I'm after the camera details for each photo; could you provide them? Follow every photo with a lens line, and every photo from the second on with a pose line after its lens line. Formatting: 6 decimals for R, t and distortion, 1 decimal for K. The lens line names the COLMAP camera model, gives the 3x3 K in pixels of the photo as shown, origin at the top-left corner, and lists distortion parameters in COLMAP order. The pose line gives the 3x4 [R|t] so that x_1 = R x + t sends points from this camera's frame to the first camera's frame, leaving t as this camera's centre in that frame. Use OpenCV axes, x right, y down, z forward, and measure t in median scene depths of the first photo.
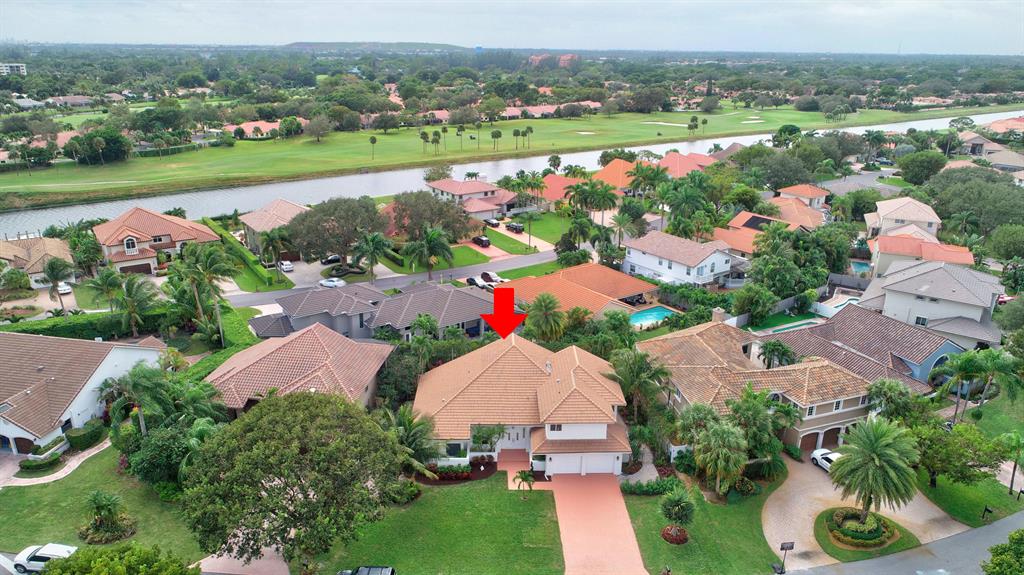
lens RADIAL K [[676.9, 0, 512.0], [0, 676.9, 287.5], [0, 0, 1]] dist [-0.002634, -0.000744]
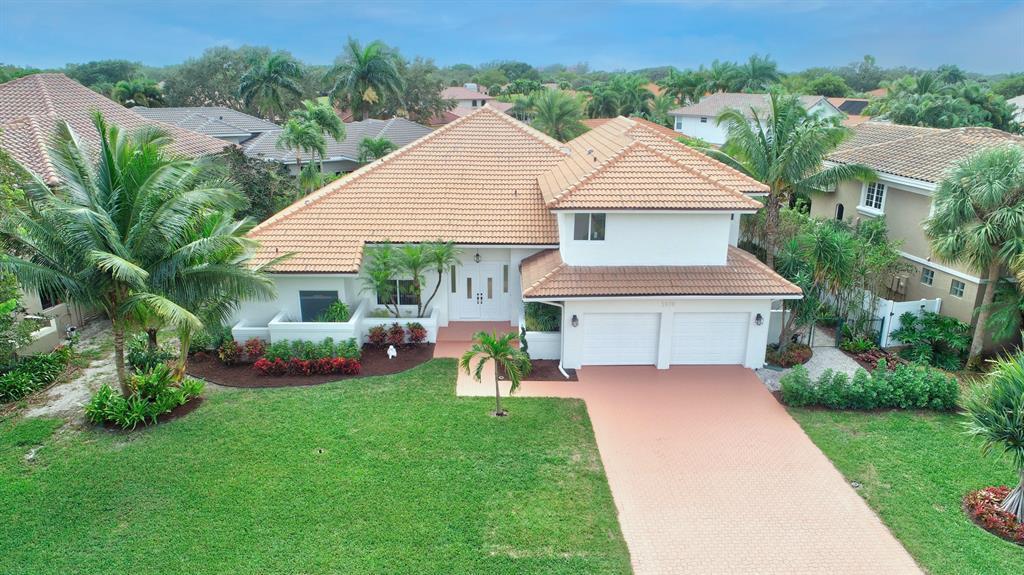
lens RADIAL K [[676.9, 0, 512.0], [0, 676.9, 287.5], [0, 0, 1]] dist [-0.002634, -0.000744]
pose [[0.999936, -0.004285, -0.010425, 0.026941], [0.003868, 0.999205, -0.039688, 0.250024], [0.010587, 0.039646, 0.999158, 0.634371]]
